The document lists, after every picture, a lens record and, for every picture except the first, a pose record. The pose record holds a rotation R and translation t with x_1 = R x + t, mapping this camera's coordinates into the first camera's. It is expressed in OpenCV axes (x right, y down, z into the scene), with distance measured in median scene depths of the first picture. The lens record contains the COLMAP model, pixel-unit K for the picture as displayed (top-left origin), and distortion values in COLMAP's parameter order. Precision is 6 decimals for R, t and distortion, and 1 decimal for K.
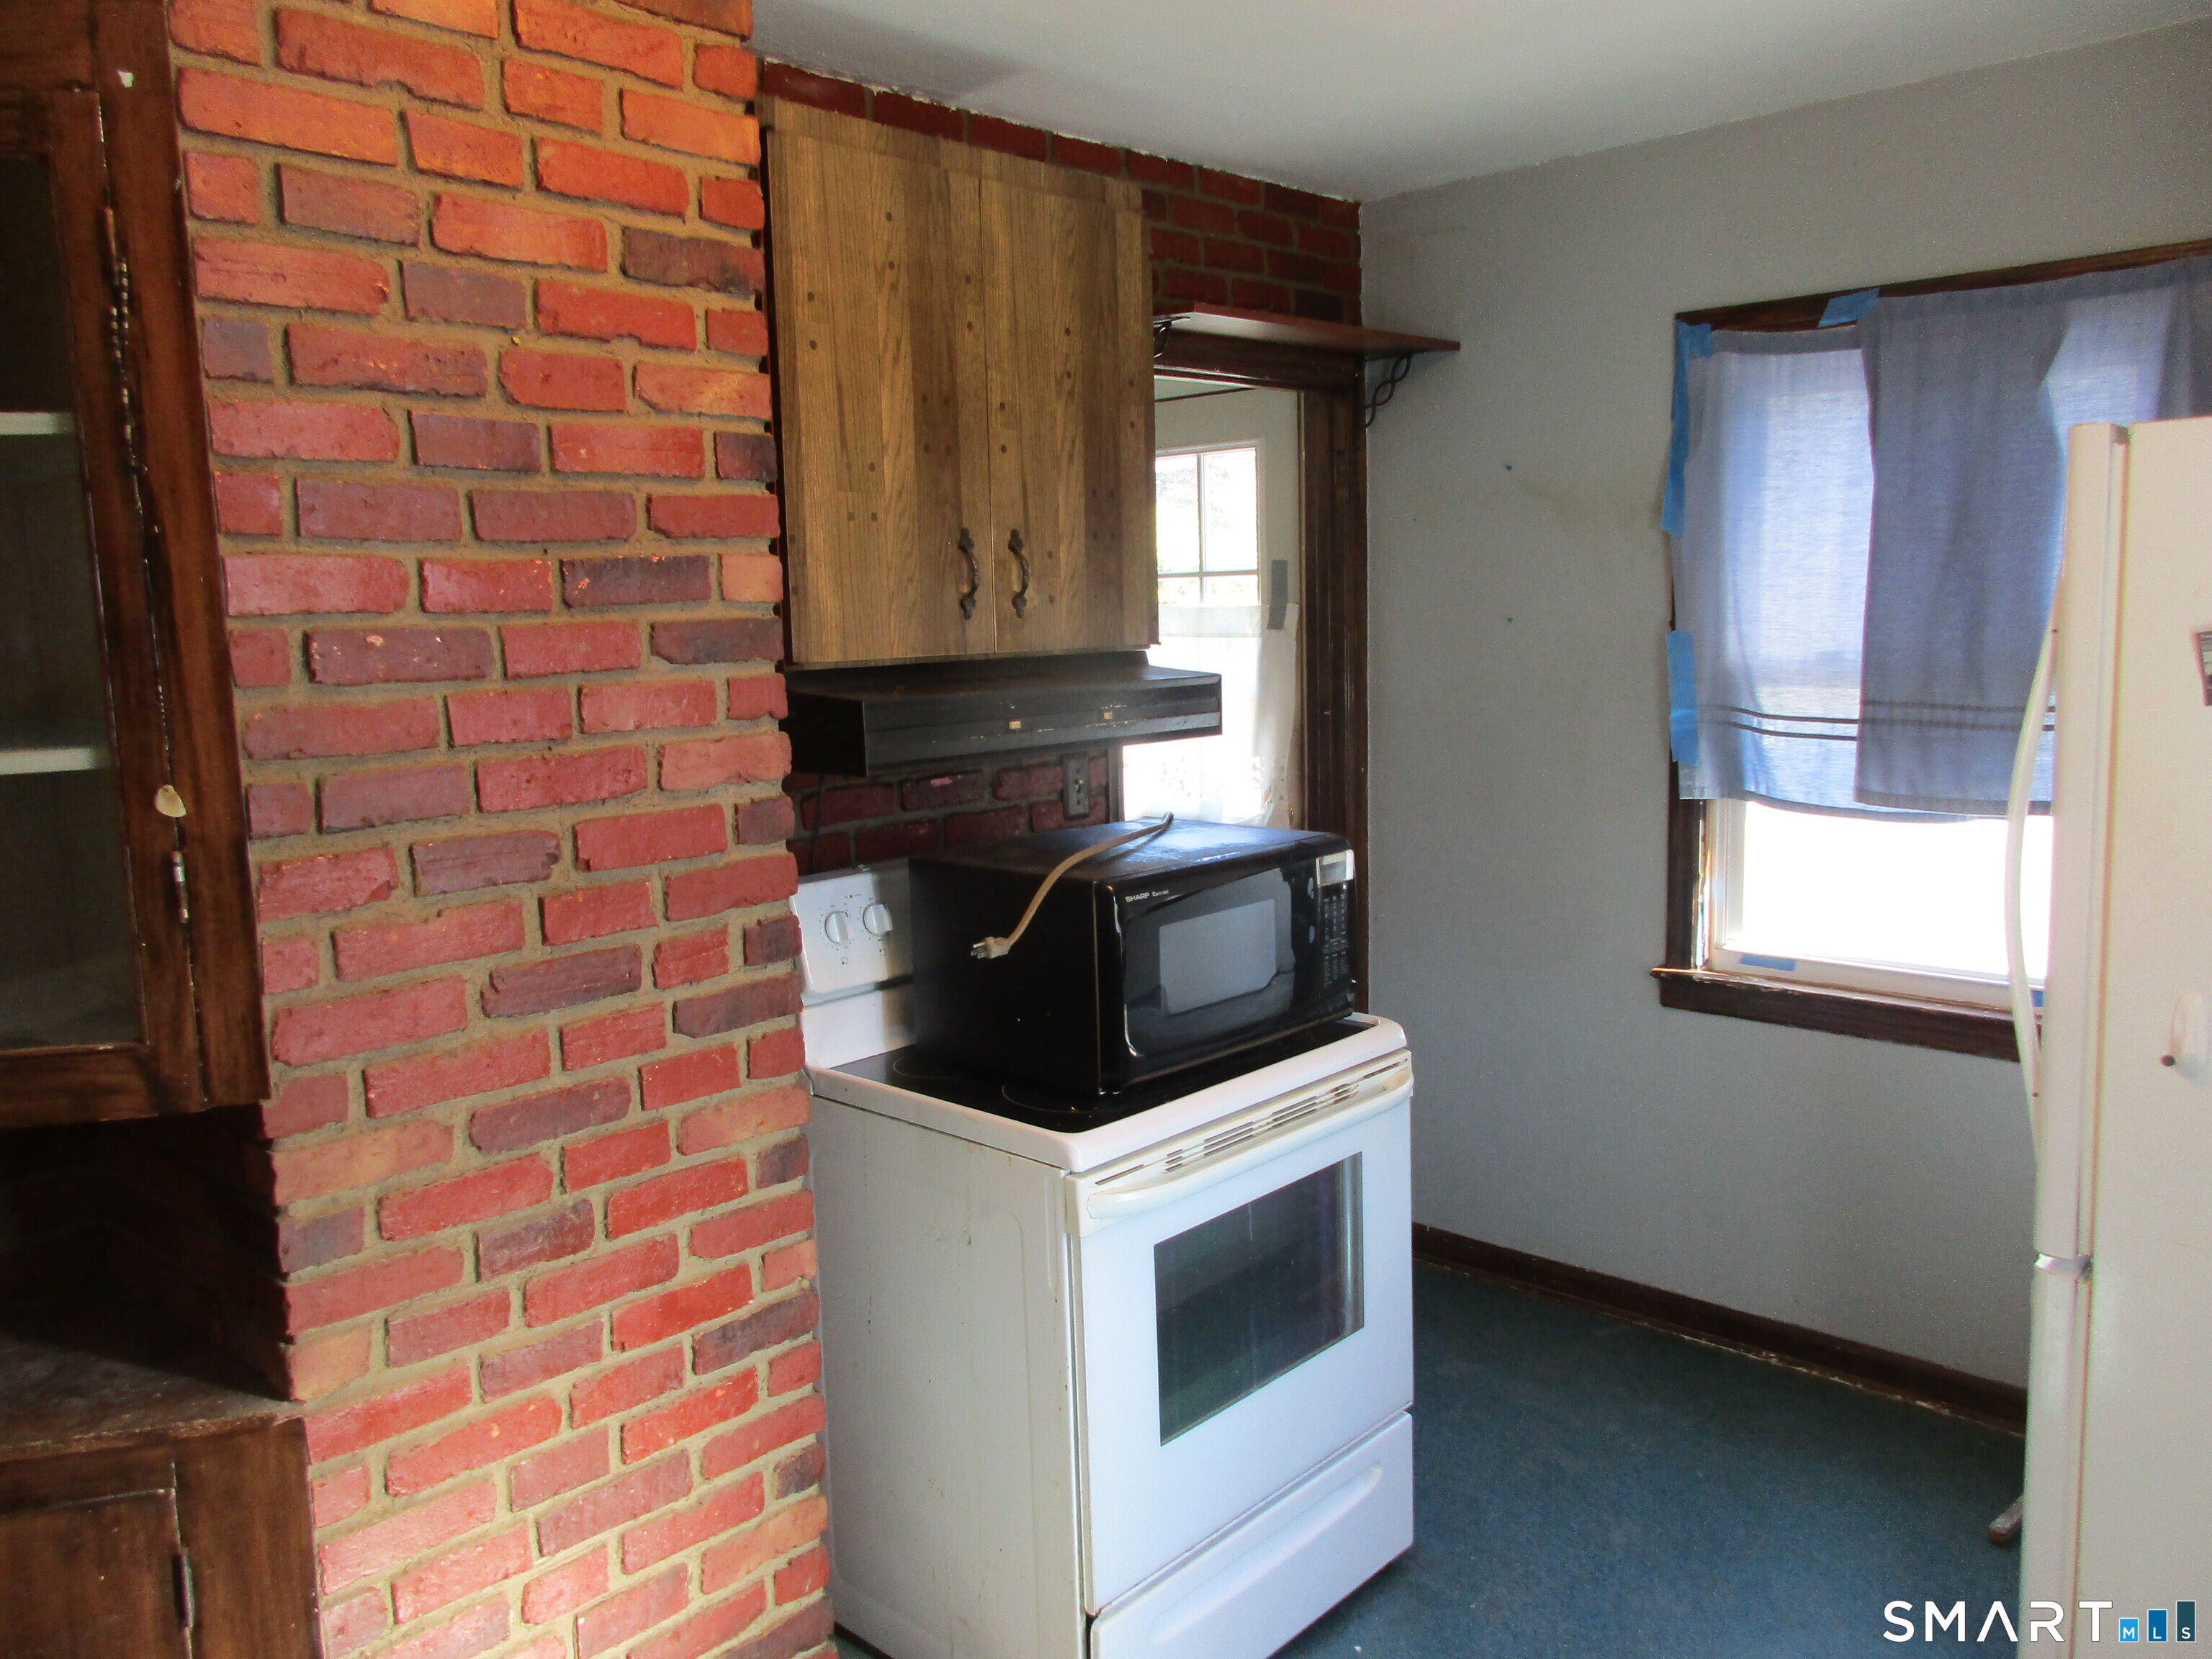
lens RADIAL K [[1650.4, 0, 1106.9], [0, 1650.4, 820.9], [0, 0, 1]] dist [0.005061, 0.004124]
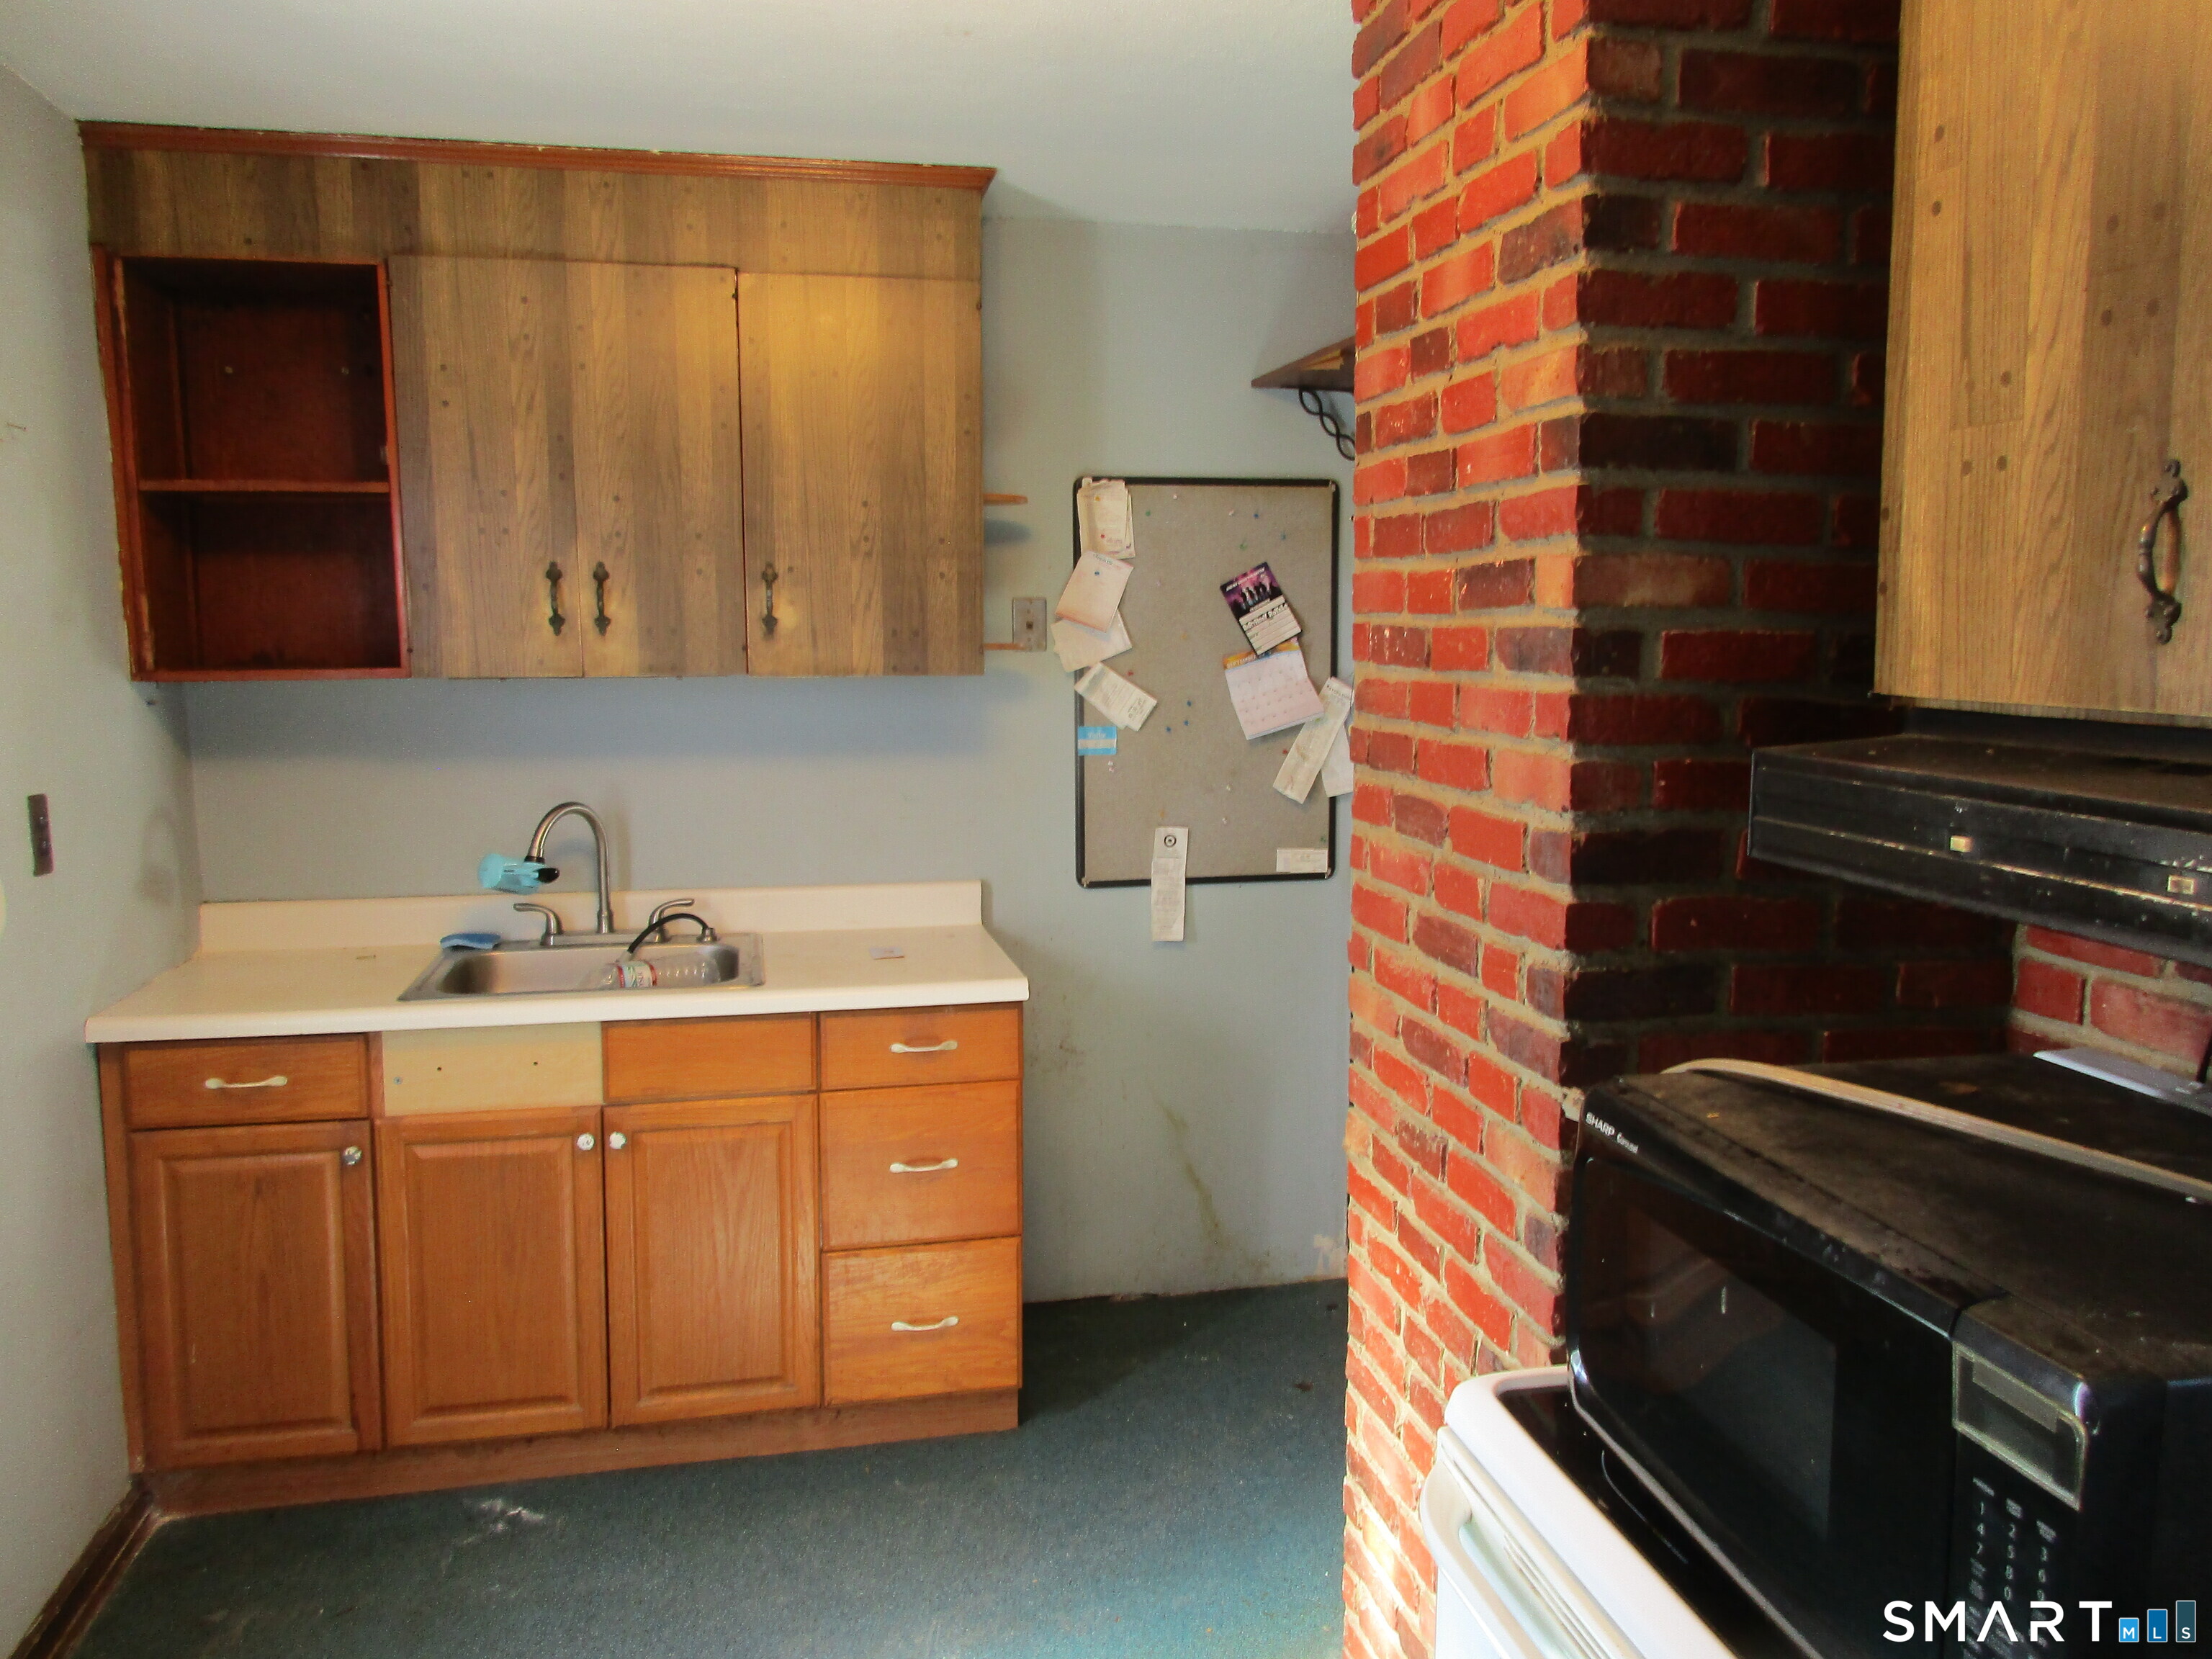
lens RADIAL K [[1650.4, 0, 1106.4], [0, 1650.4, 830.5], [0, 0, 1]] dist [0.005061, 0.004124]
pose [[-0.582765, 0.131029, -0.802007, 0.539667], [-0.089743, 0.970502, 0.223767, -0.160006], [0.807670, 0.202379, -0.553816, 1.095700]]
